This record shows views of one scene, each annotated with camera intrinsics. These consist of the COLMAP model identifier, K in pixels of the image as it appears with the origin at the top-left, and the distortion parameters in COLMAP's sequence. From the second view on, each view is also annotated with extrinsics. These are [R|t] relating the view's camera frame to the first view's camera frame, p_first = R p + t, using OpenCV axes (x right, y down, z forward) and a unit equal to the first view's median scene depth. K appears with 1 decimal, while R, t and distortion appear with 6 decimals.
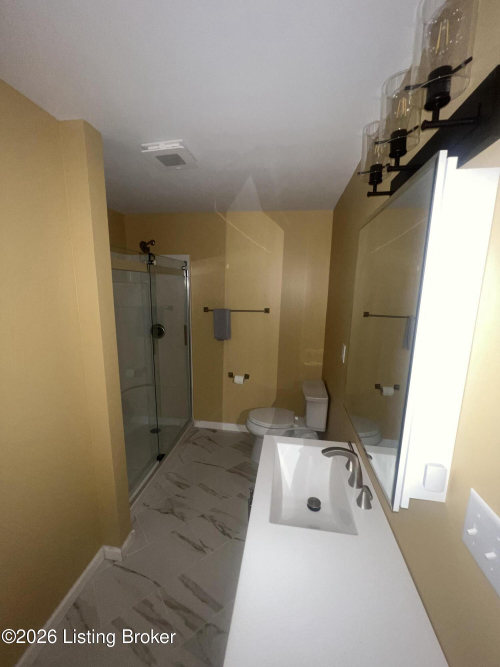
lens RADIAL K [[266.3, 0, 248.5], [0, 266.3, 334.6], [0, 0, 1]] dist [0.002648, 0.000320]
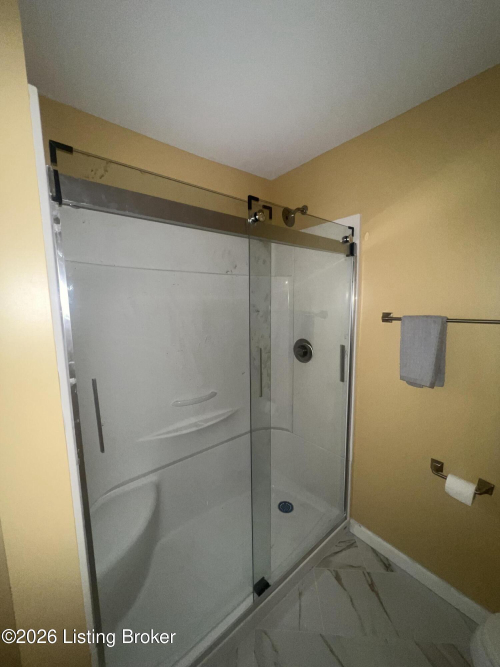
lens RADIAL K [[266.3, 0, 249.3], [0, 266.3, 335.3], [0, 0, 1]] dist [0.002648, 0.000320]
pose [[0.736751, 0.062550, -0.673265, -0.012306], [-0.093991, 0.995519, -0.010365, -0.031821], [0.669600, 0.070917, 0.739329, 0.467719]]
